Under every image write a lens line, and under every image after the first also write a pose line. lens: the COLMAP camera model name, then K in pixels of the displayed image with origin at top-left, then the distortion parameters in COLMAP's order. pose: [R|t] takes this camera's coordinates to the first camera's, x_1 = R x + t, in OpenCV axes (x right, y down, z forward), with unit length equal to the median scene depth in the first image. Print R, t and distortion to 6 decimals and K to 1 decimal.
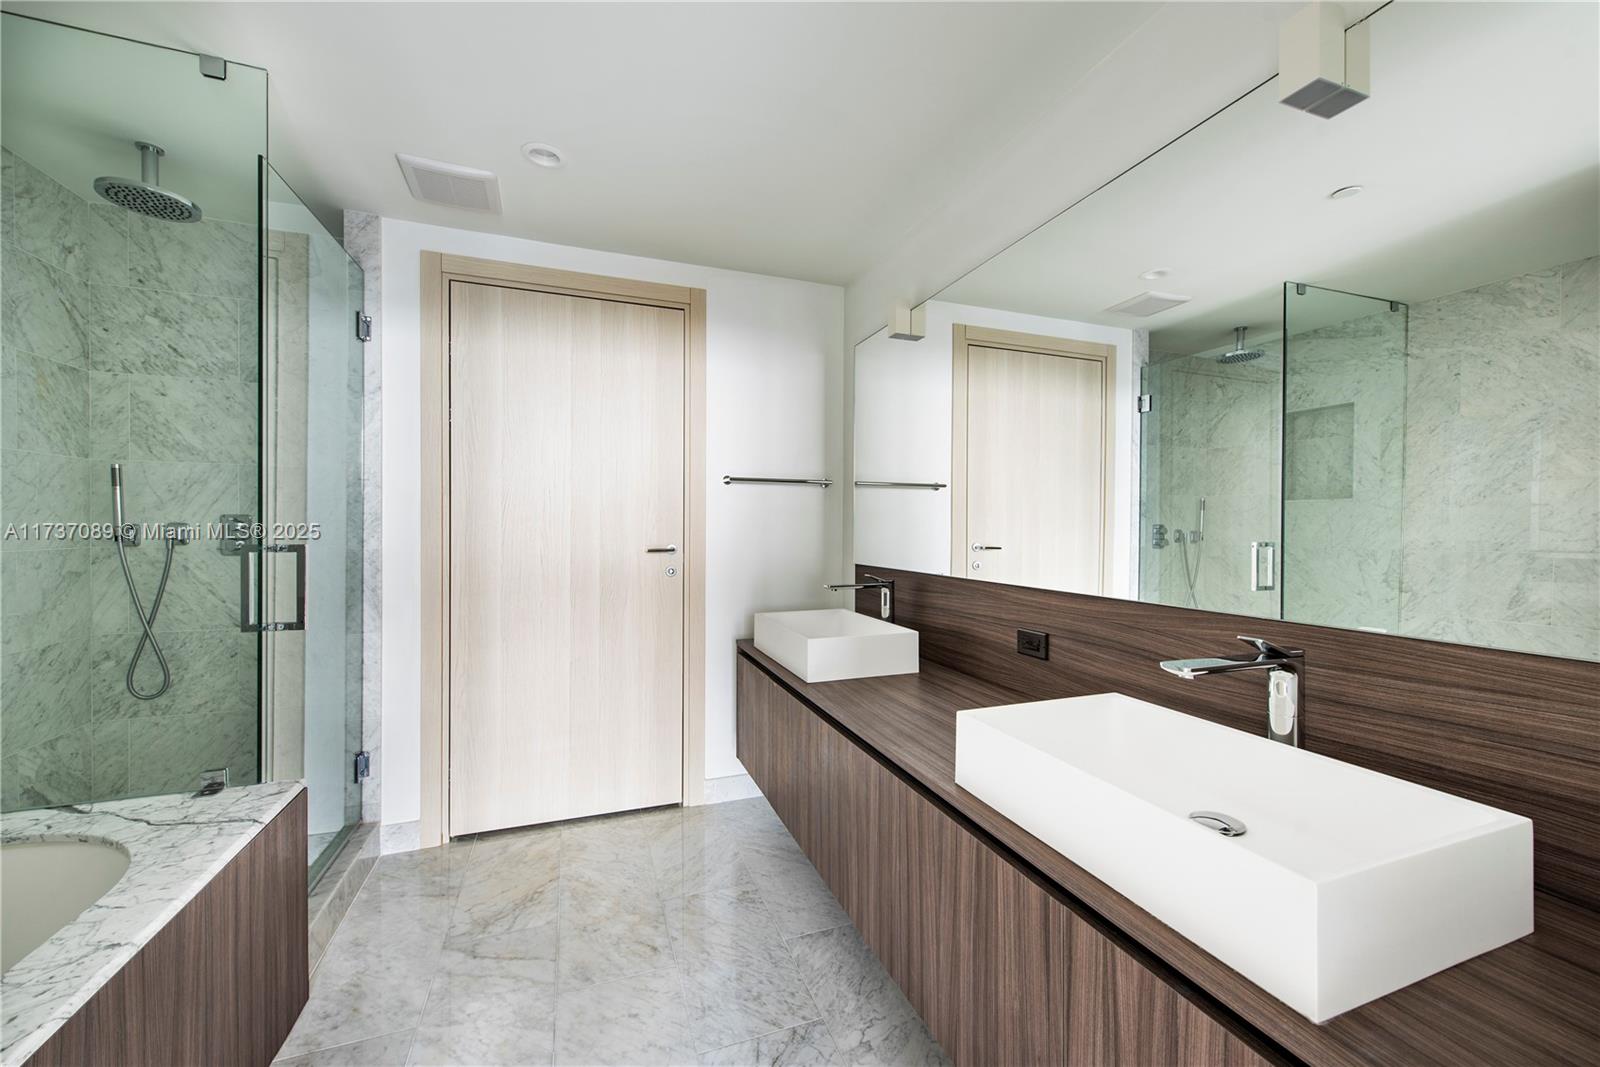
lens RADIAL K [[631.4, 0, 800.0], [0, 631.4, 533.5], [0, 0, 1]] dist [0.002461, -0.000045]
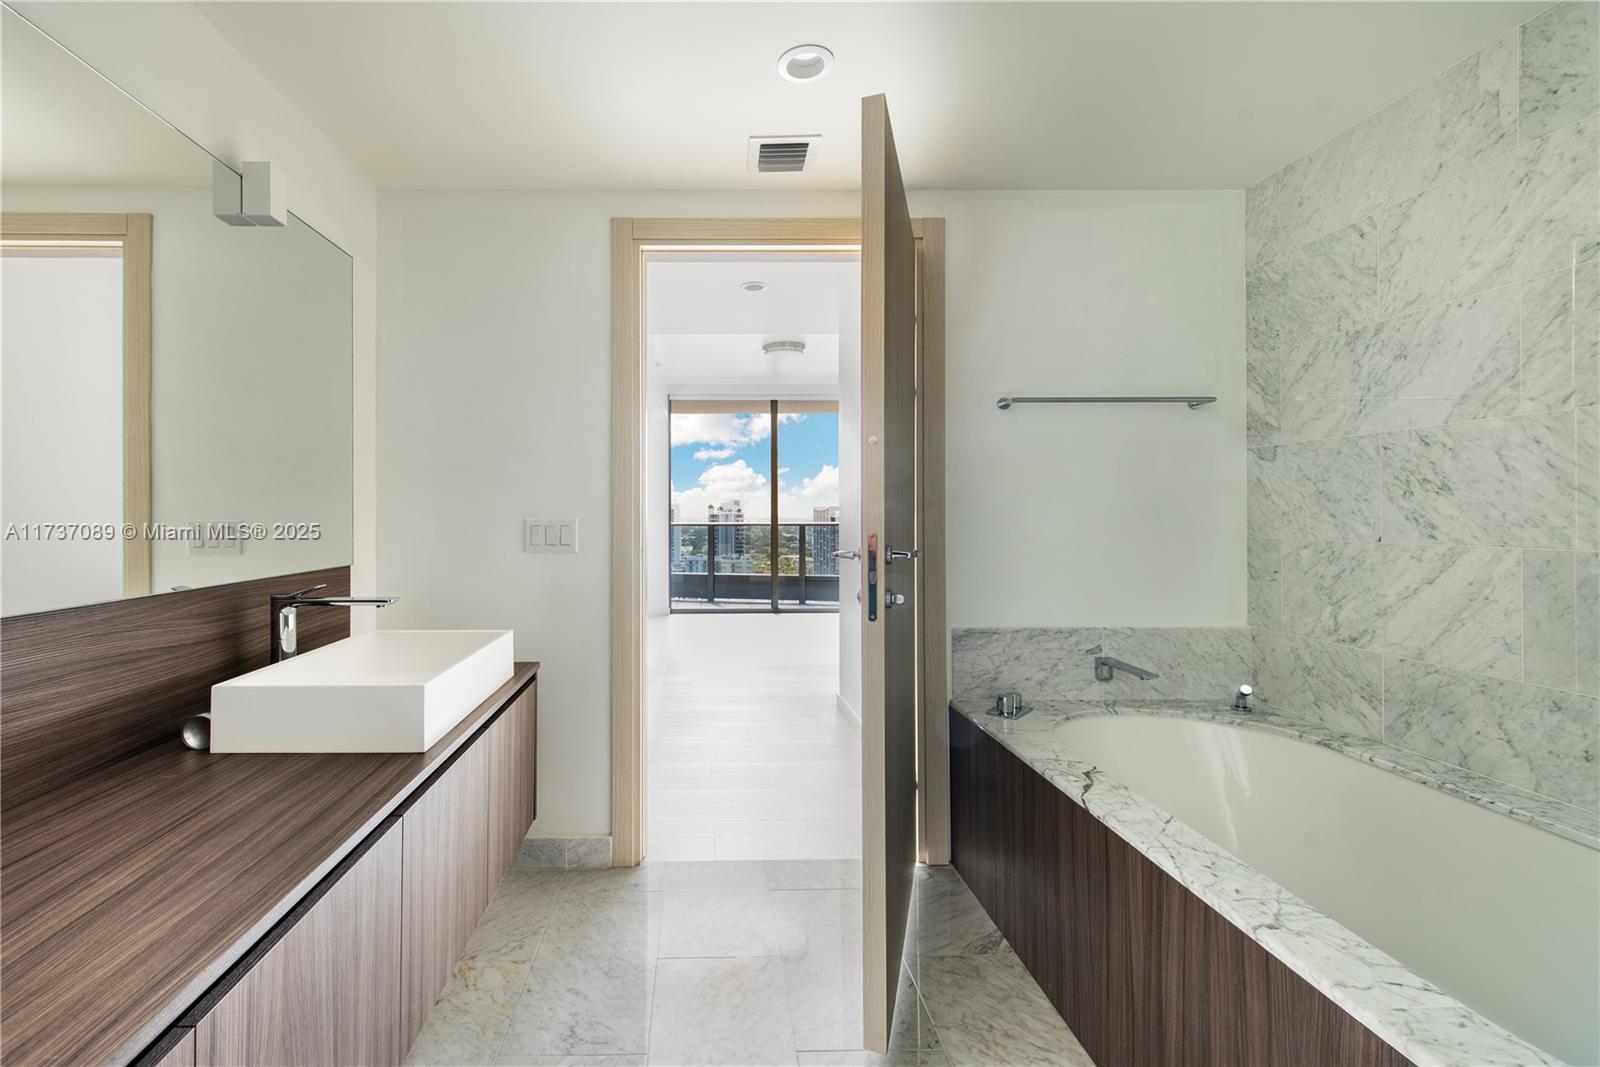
lens RADIAL K [[638.7, 0, 802.3], [0, 638.7, 514.5], [0, 0, 1]] dist [0.001947, 0.000320]
pose [[-0.978125, 0.002257, 0.208003, -0.570940], [0.002477, 0.999997, 0.000798, 0.023633], [-0.208001, 0.001296, -0.978128, 2.014400]]
